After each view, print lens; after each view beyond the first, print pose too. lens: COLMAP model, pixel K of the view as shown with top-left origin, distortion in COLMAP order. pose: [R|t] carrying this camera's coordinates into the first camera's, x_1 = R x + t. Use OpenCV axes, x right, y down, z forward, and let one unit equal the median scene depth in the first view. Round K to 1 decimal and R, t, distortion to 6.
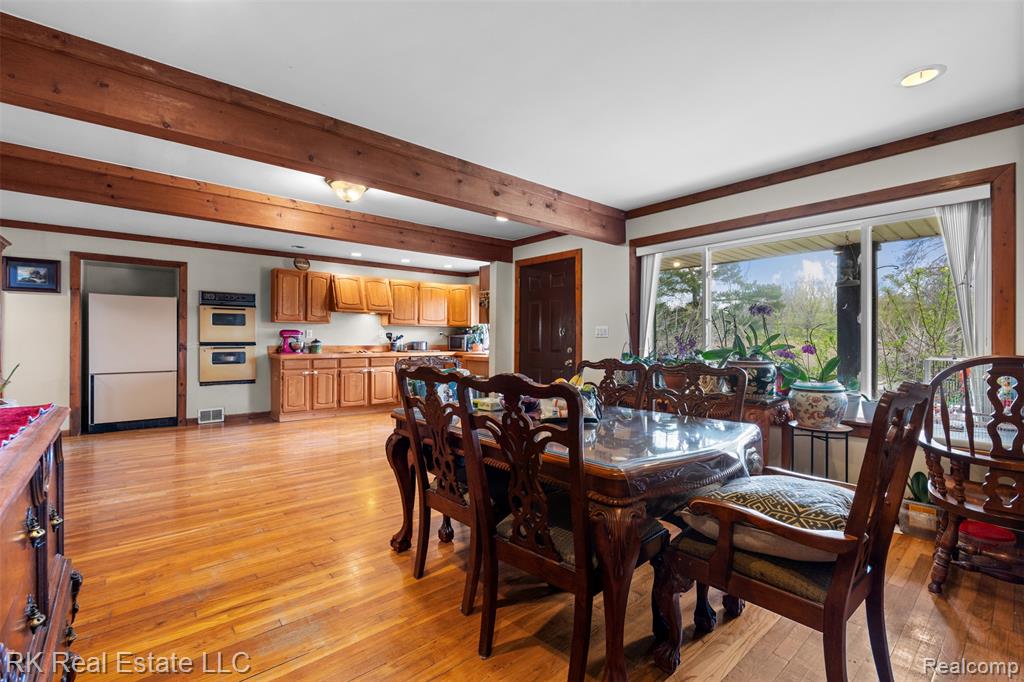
lens RADIAL K [[453.5, 0, 511.2], [0, 453.5, 343.8], [0, 0, 1]] dist [-0.005711, -0.000401]
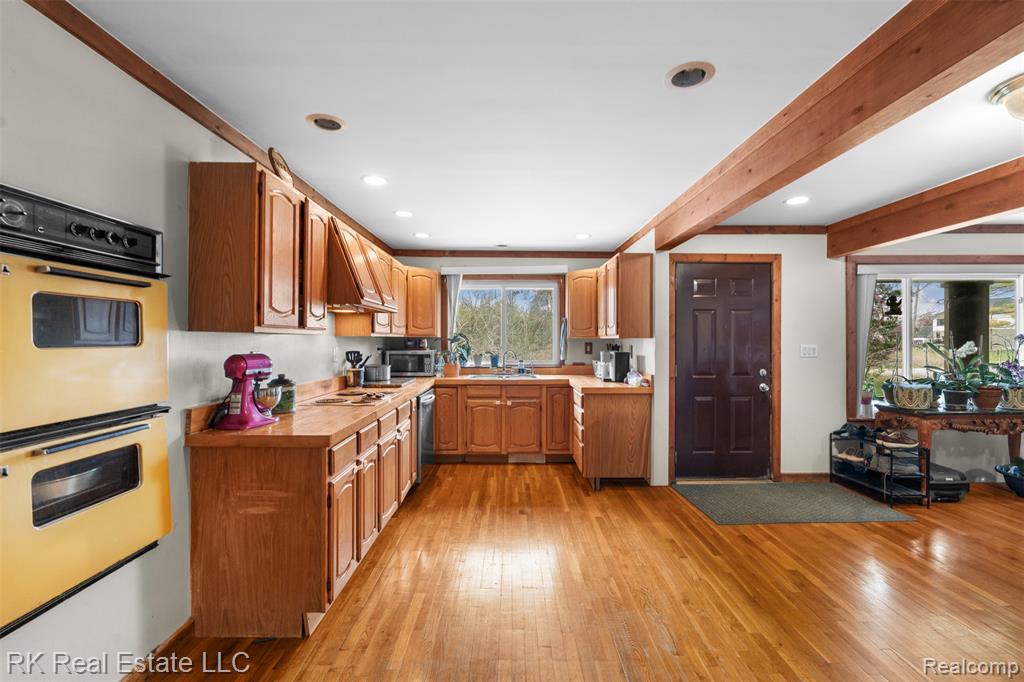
lens RADIAL K [[453.5, 0, 505.6], [0, 453.5, 342.8], [0, 0, 1]] dist [-0.005711, -0.000401]
pose [[0.638510, -0.011553, 0.769527, -0.643518], [0.010731, 0.999924, 0.006108, -0.040515], [-0.769539, 0.004358, 0.638585, 0.652211]]
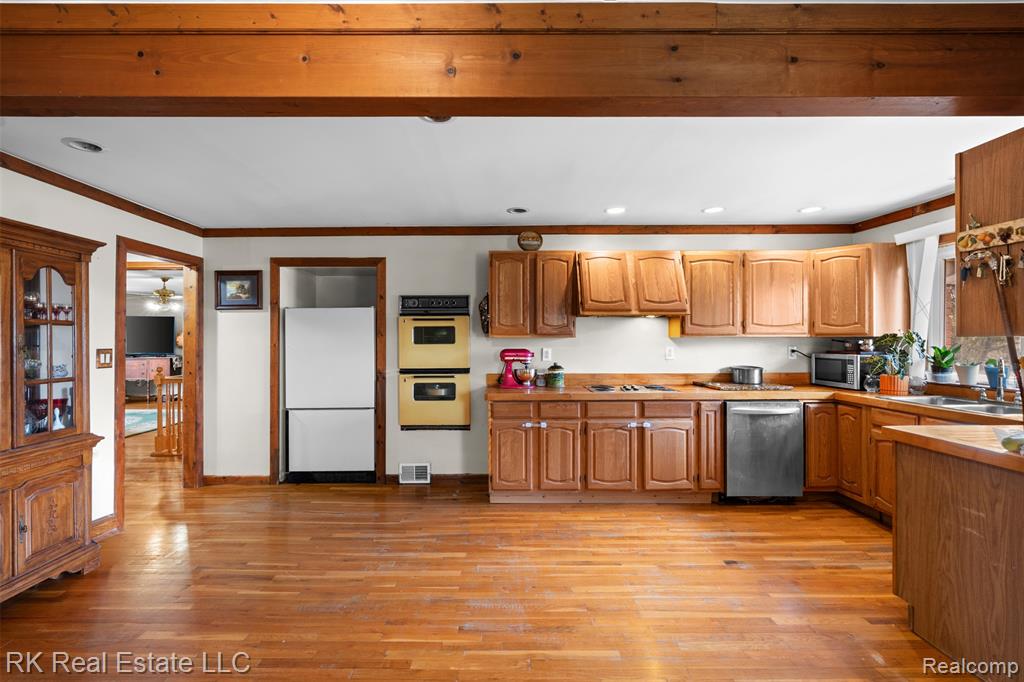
lens RADIAL K [[453.5, 0, 504.7], [0, 453.5, 340.9], [0, 0, 1]] dist [-0.005711, -0.000401]
pose [[0.770823, -0.008942, -0.636987, -0.104315], [0.002350, 0.999935, -0.011192, -0.035939], [0.637045, 0.007130, 0.770793, 0.522692]]
